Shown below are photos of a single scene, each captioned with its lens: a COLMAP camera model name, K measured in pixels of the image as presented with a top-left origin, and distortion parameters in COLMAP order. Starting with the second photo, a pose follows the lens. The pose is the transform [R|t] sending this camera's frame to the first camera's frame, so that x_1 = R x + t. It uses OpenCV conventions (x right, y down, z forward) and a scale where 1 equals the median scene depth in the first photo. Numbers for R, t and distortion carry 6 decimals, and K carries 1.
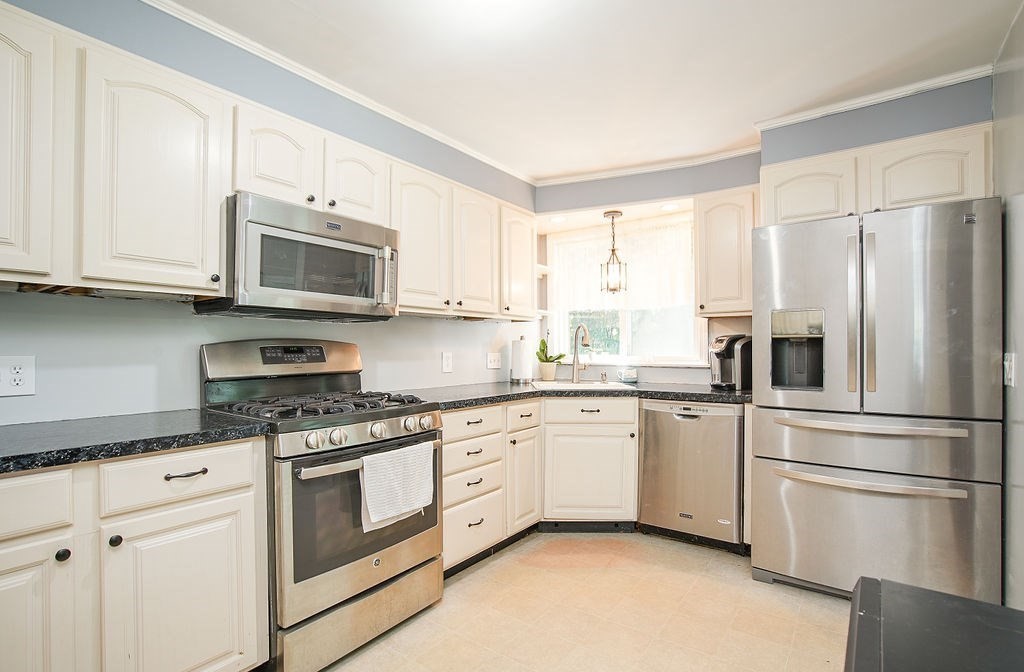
lens RADIAL K [[480.9, 0, 520.3], [0, 480.9, 348.3], [0, 0, 1]] dist [-0.028862, 0.000021]
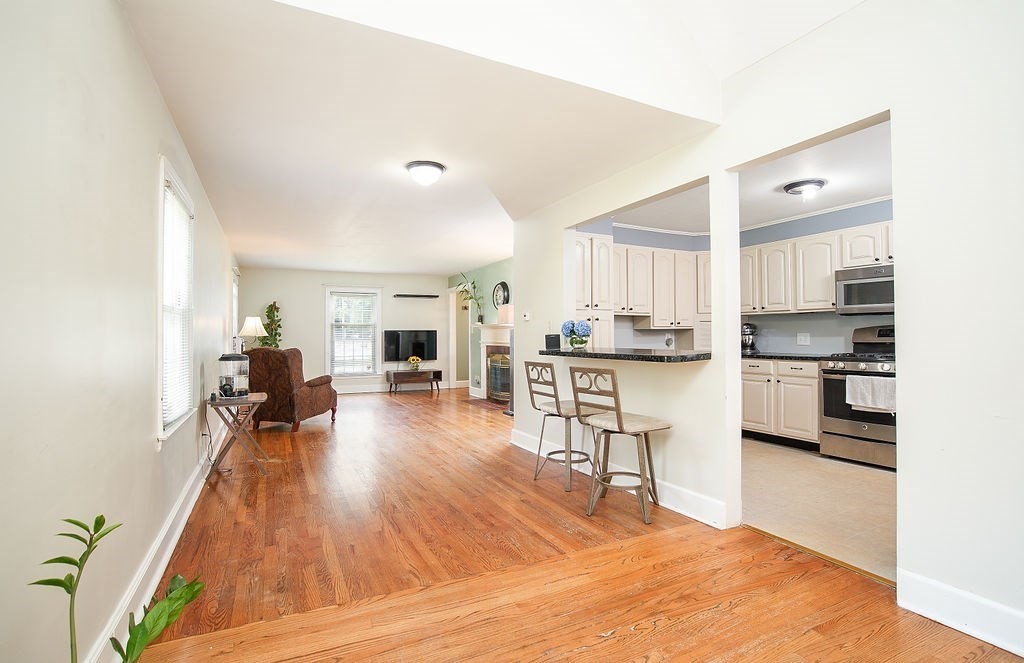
lens RADIAL K [[474.0, 0, 504.9], [0, 474.0, 333.6], [0, 0, 1]] dist [-0.044539, 0.004257]
pose [[-0.455112, -0.000242, -0.890434, 1.647091], [0.008719, 0.999951, -0.004728, 0.009647], [0.890392, -0.009916, -0.455087, 0.348297]]
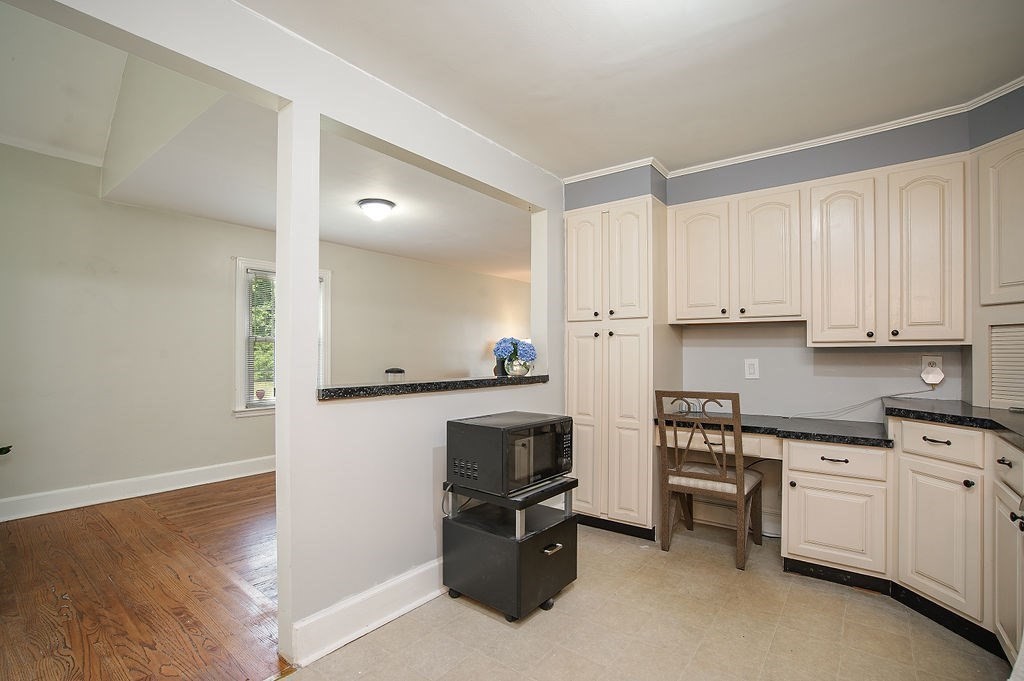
lens RADIAL K [[473.1, 0, 511.3], [0, 473.1, 352.4], [0, 0, 1]] dist [-0.044178, 0.007383]
pose [[-0.999644, 0.000699, 0.026655, 0.150953], [0.000523, 0.999978, -0.006616, 0.003222], [-0.026659, -0.006599, -0.999623, 0.980426]]
